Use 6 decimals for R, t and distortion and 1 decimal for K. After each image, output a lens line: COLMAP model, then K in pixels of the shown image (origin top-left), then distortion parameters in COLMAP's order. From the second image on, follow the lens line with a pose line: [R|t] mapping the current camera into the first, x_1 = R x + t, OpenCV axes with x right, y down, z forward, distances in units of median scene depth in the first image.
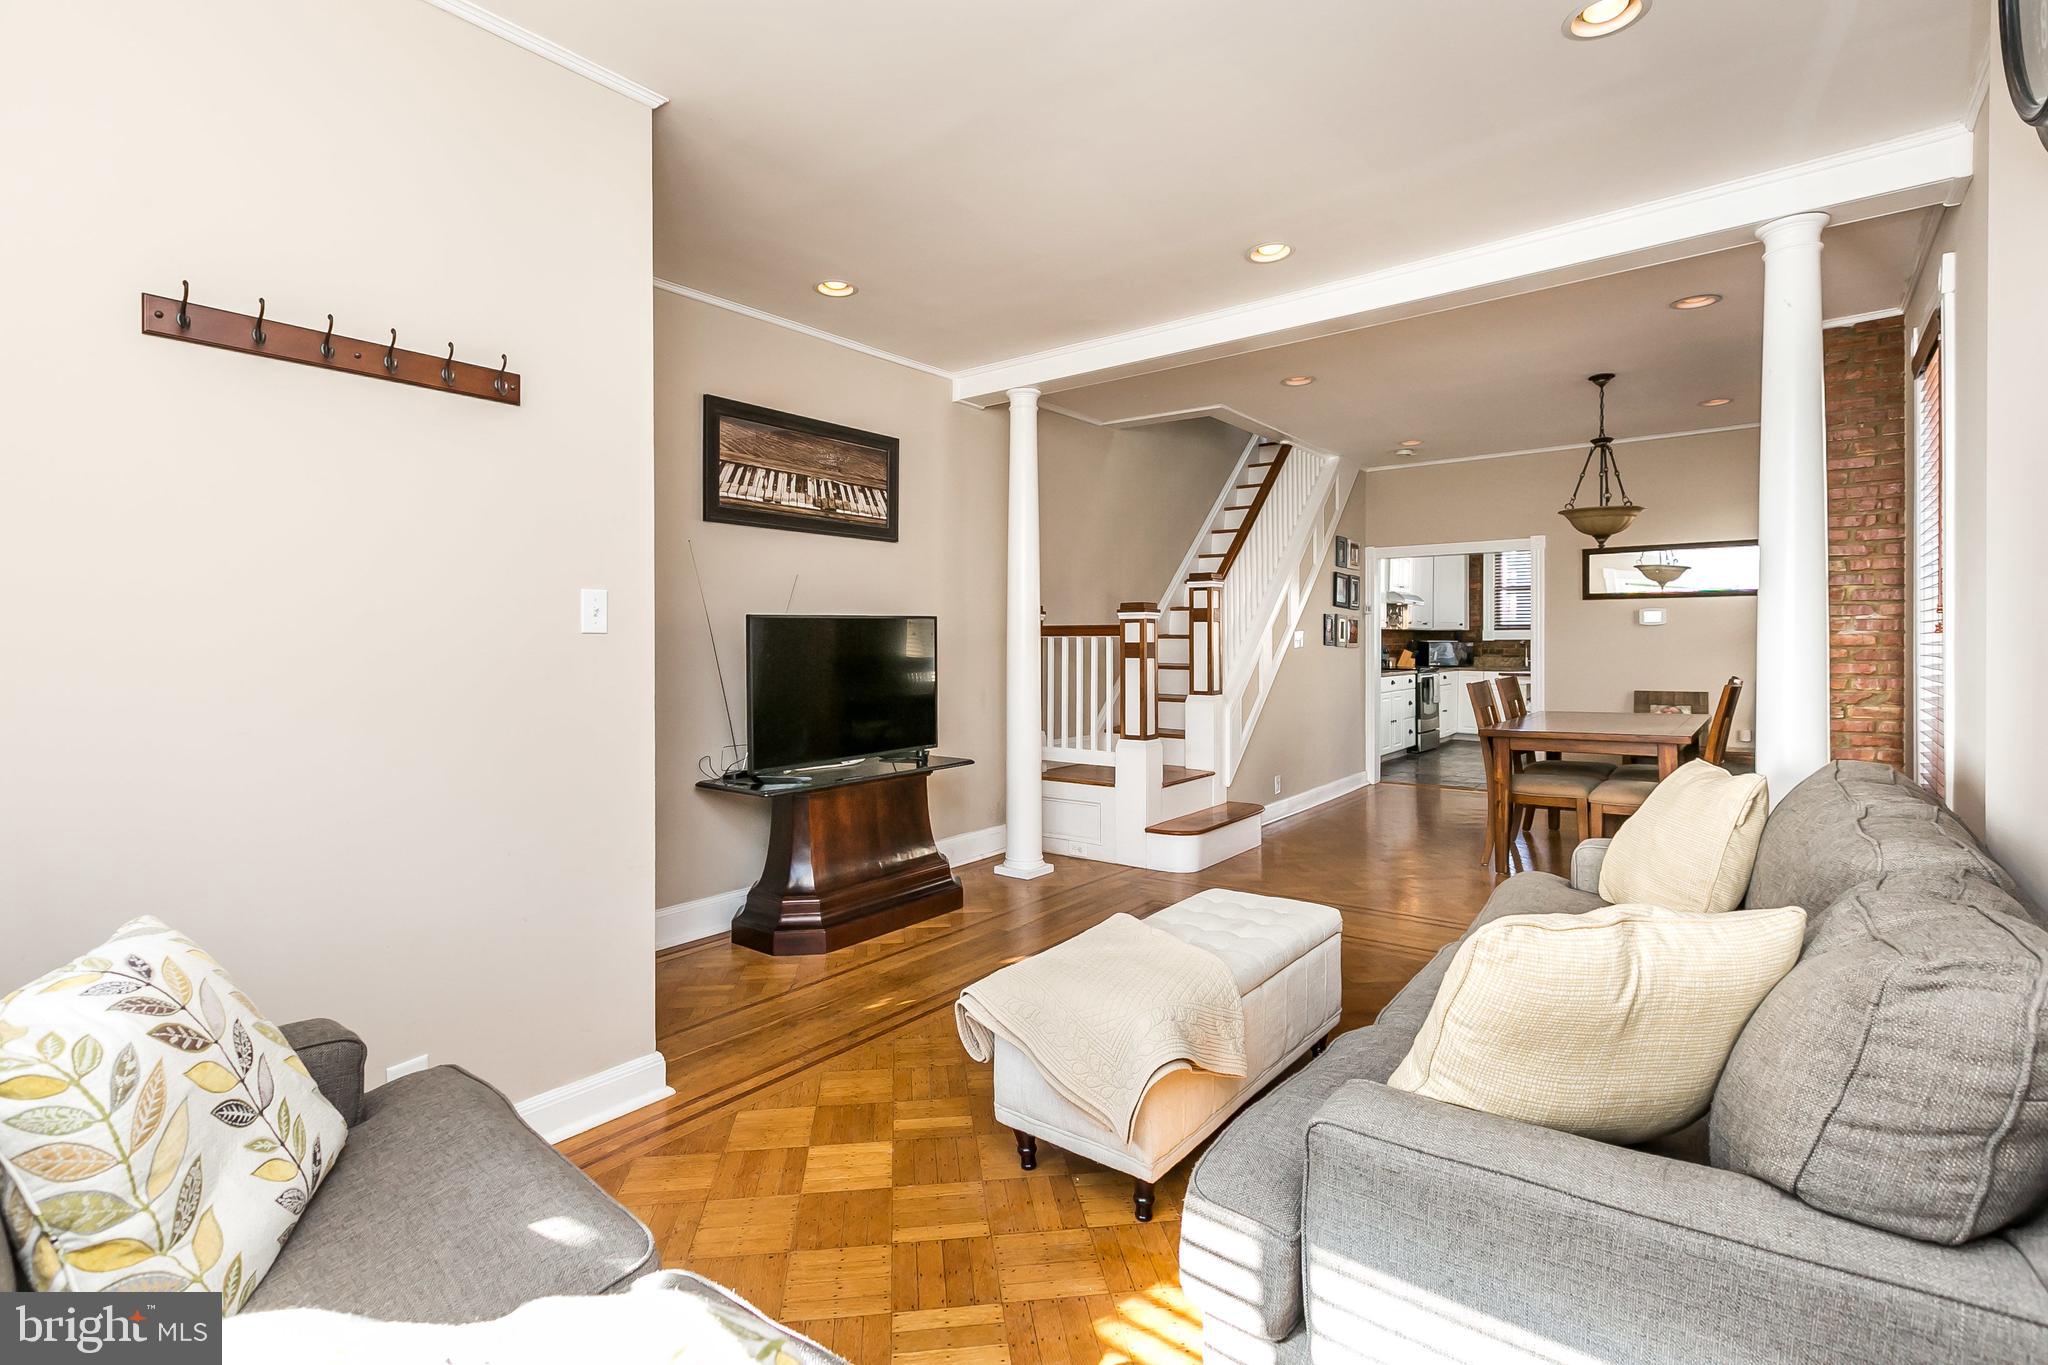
lens RADIAL K [[935.2, 0, 997.0], [0, 935.2, 641.8], [0, 0, 1]] dist [-0.000699, -0.000120]
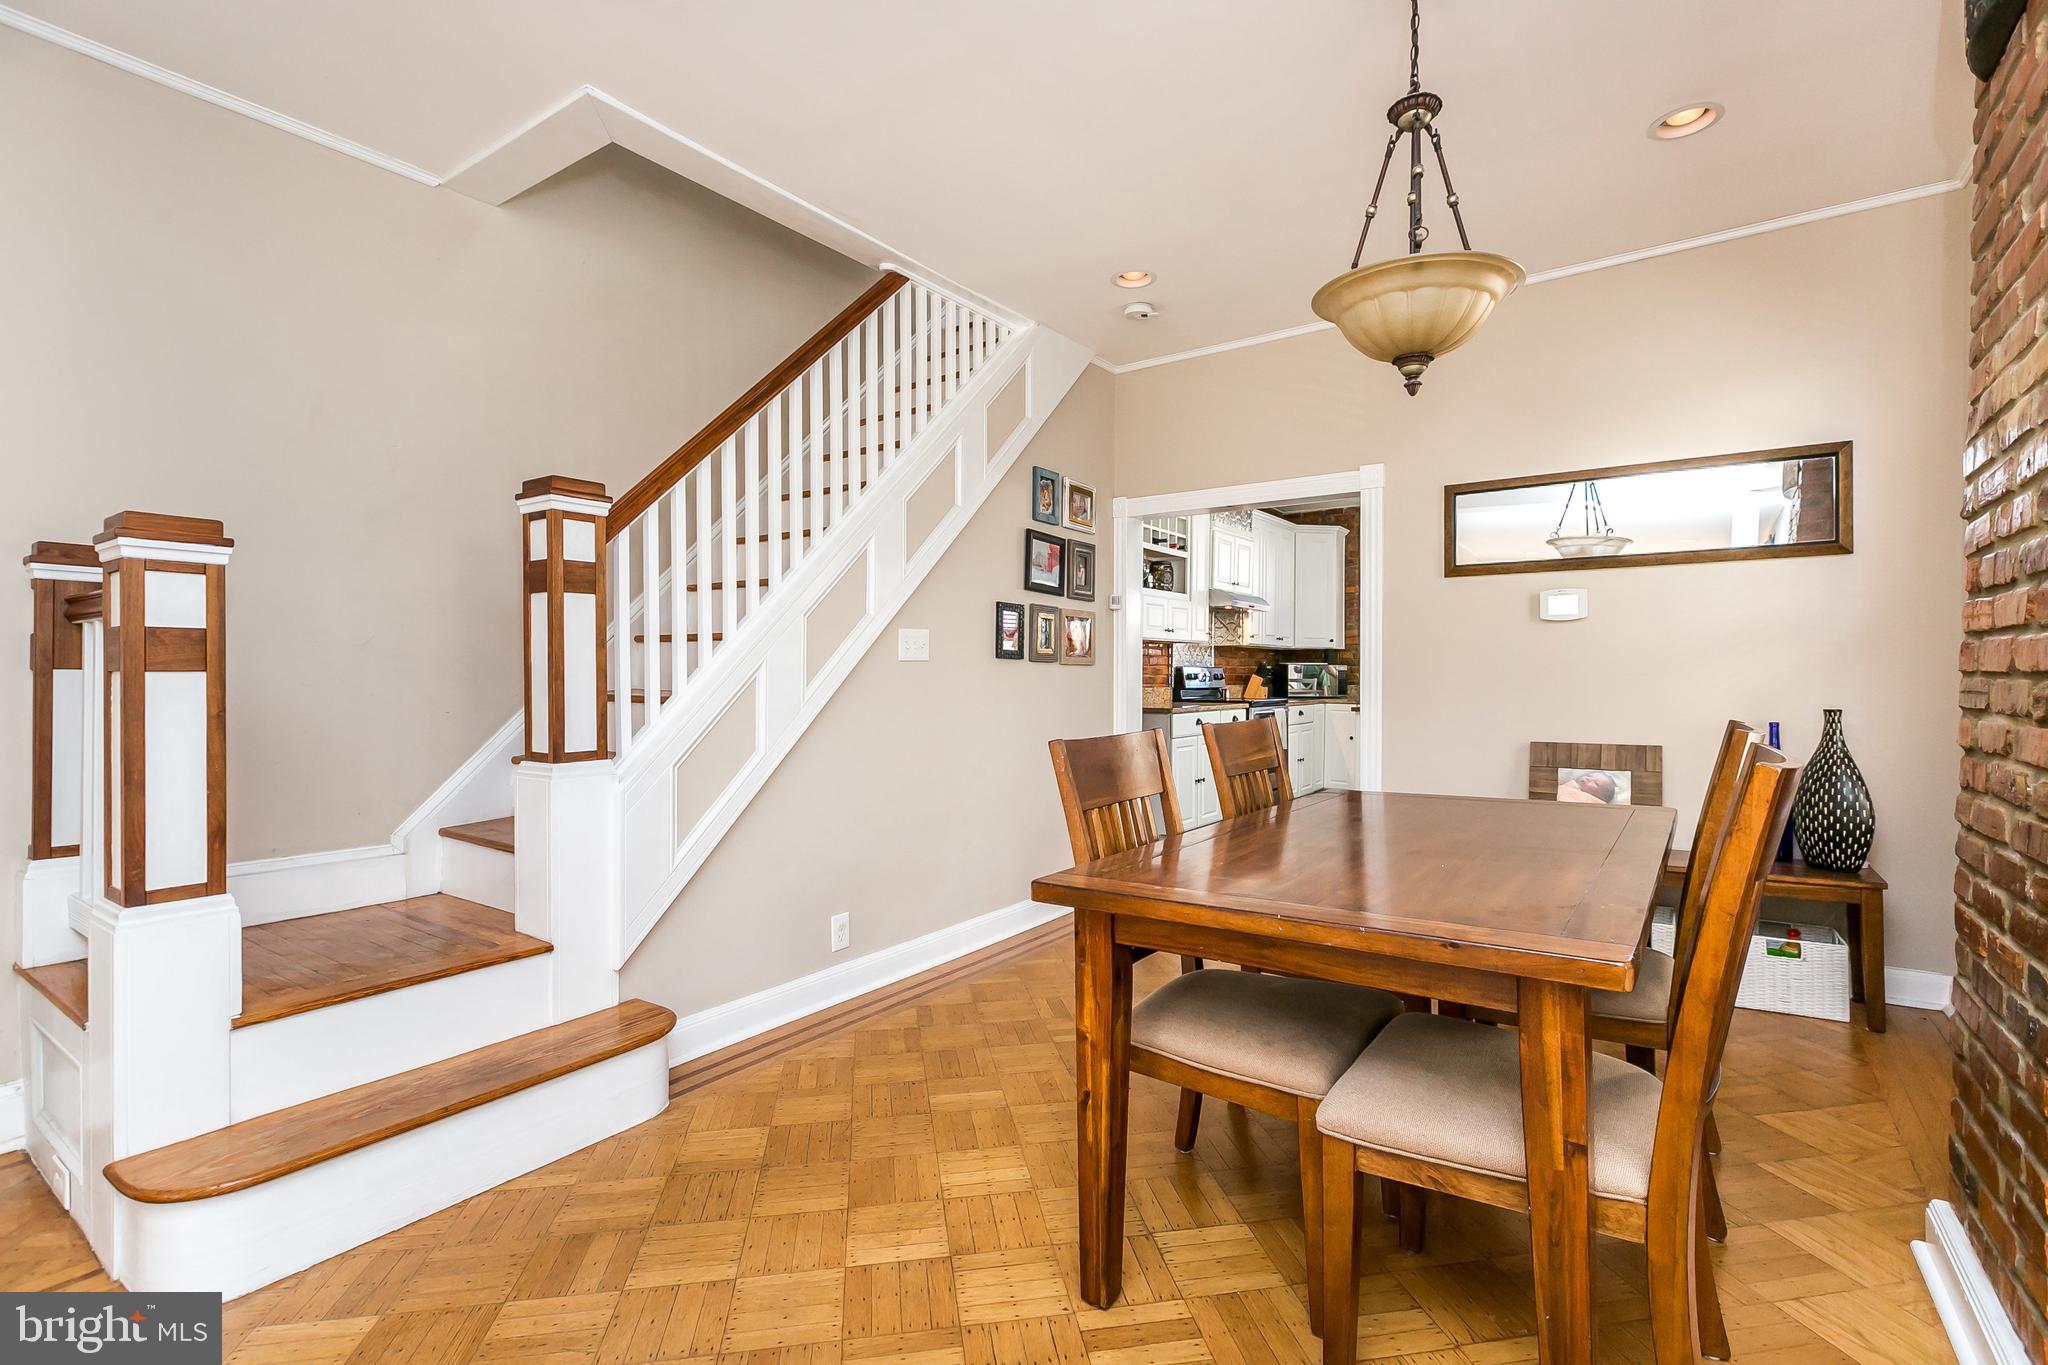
lens RADIAL K [[939.0, 0, 1024.5], [0, 939.0, 673.3], [0, 0, 1]] dist [-0.002137, -0.000646]
pose [[0.997786, 0.003041, 0.066434, 0.322499], [-0.003015, 0.999995, -0.000496, 0.012576], [-0.066435, 0.000294, 0.997791, 0.436106]]
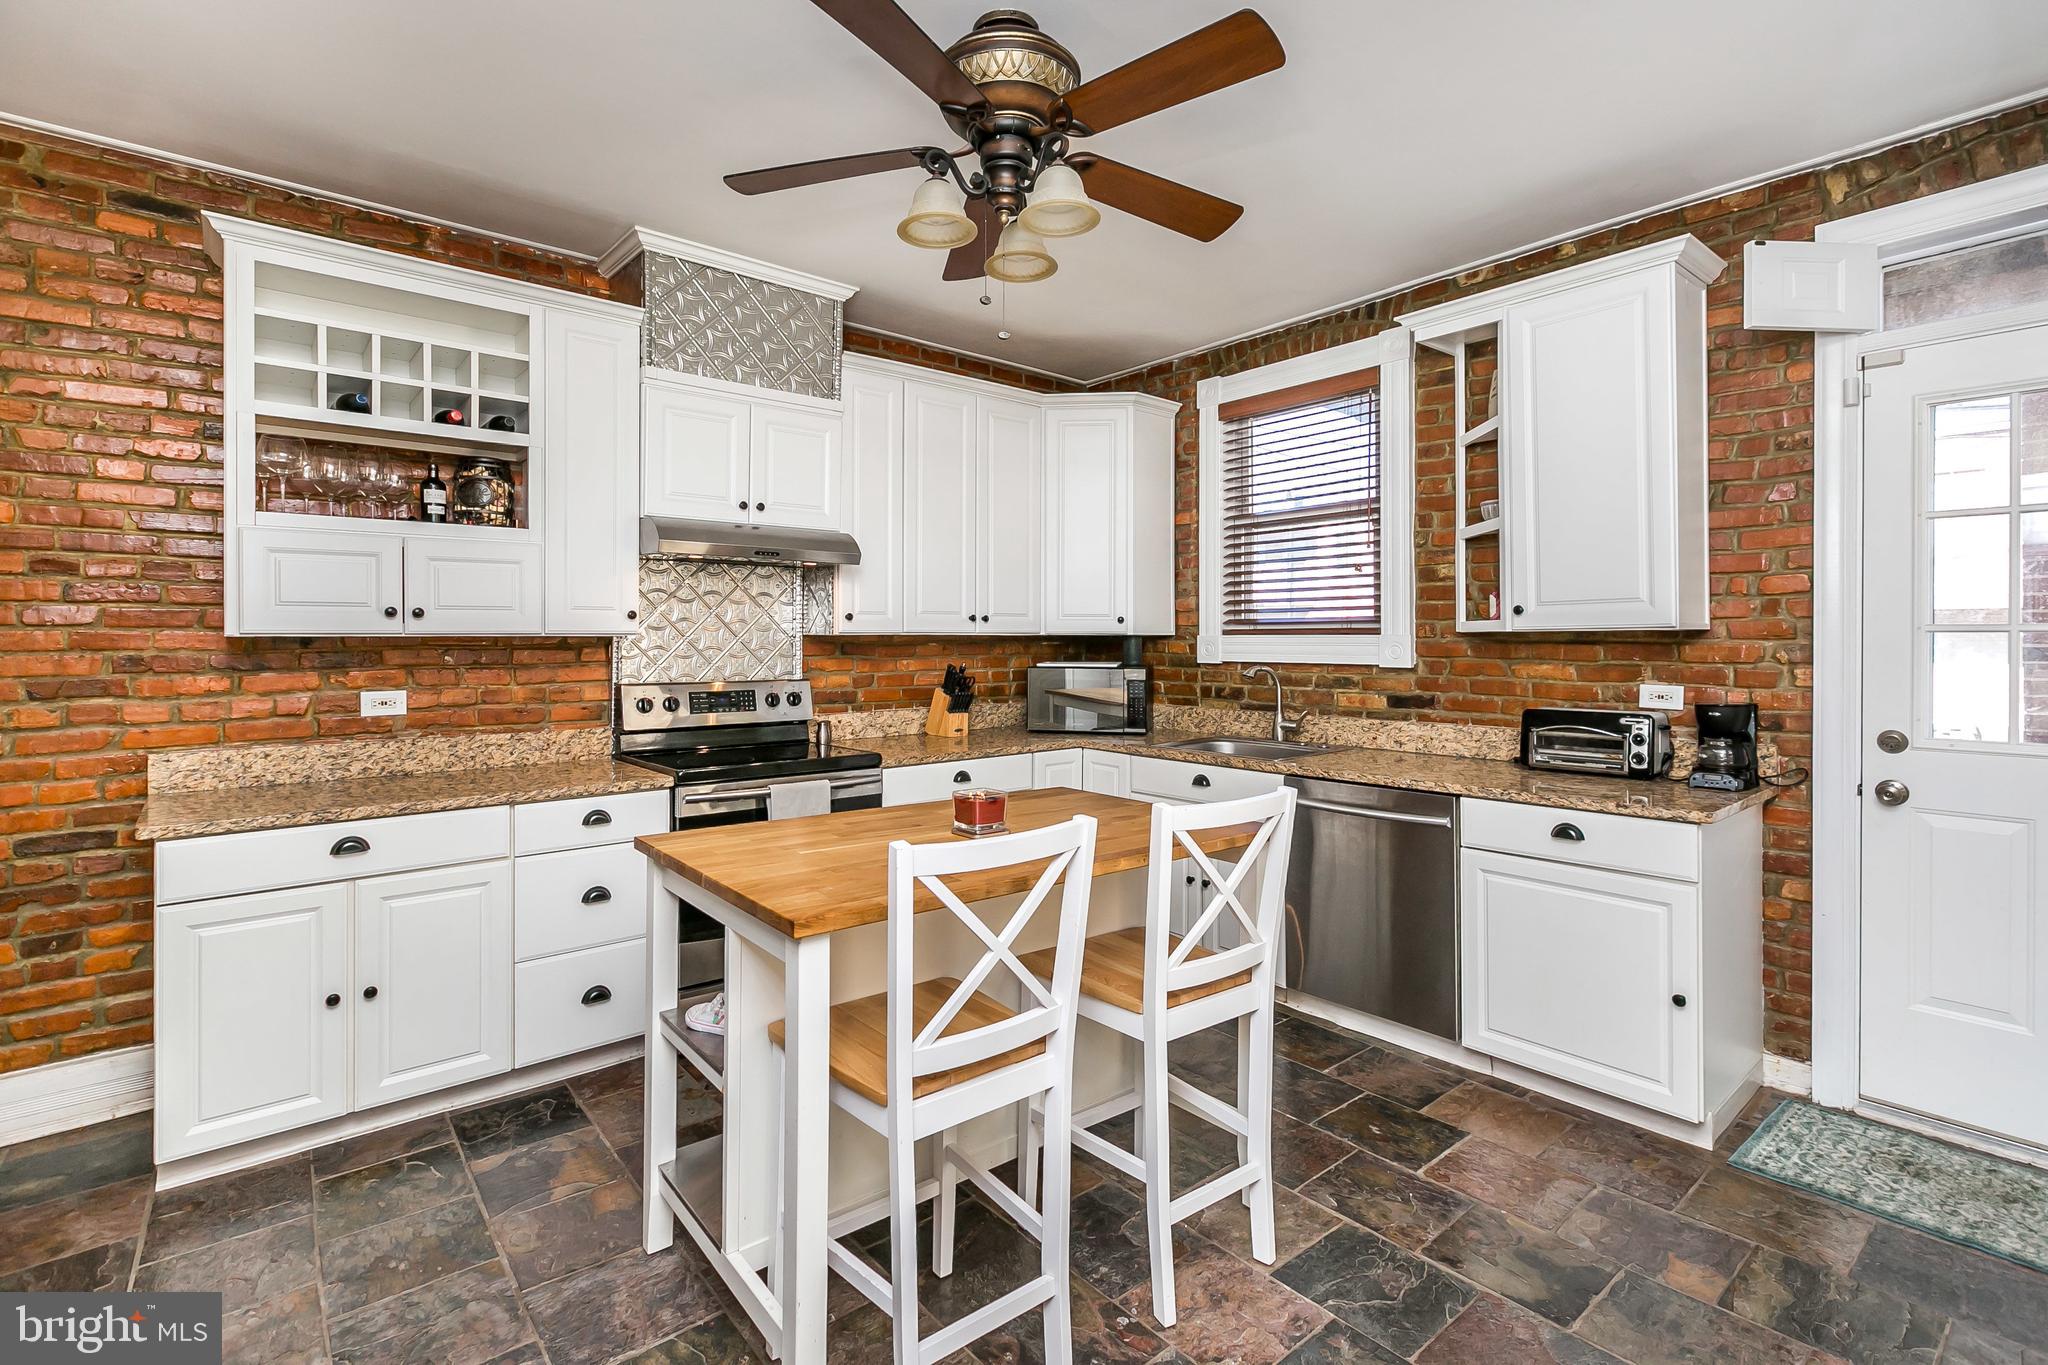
lens RADIAL K [[935.2, 0, 997.0], [0, 935.2, 641.8], [0, 0, 1]] dist [-0.000699, -0.000120]
pose [[0.977241, 0.001807, -0.212124, 0.824528], [-0.001932, 0.999998, -0.000382, -0.015070], [0.212123, 0.000784, 0.977243, 0.980420]]
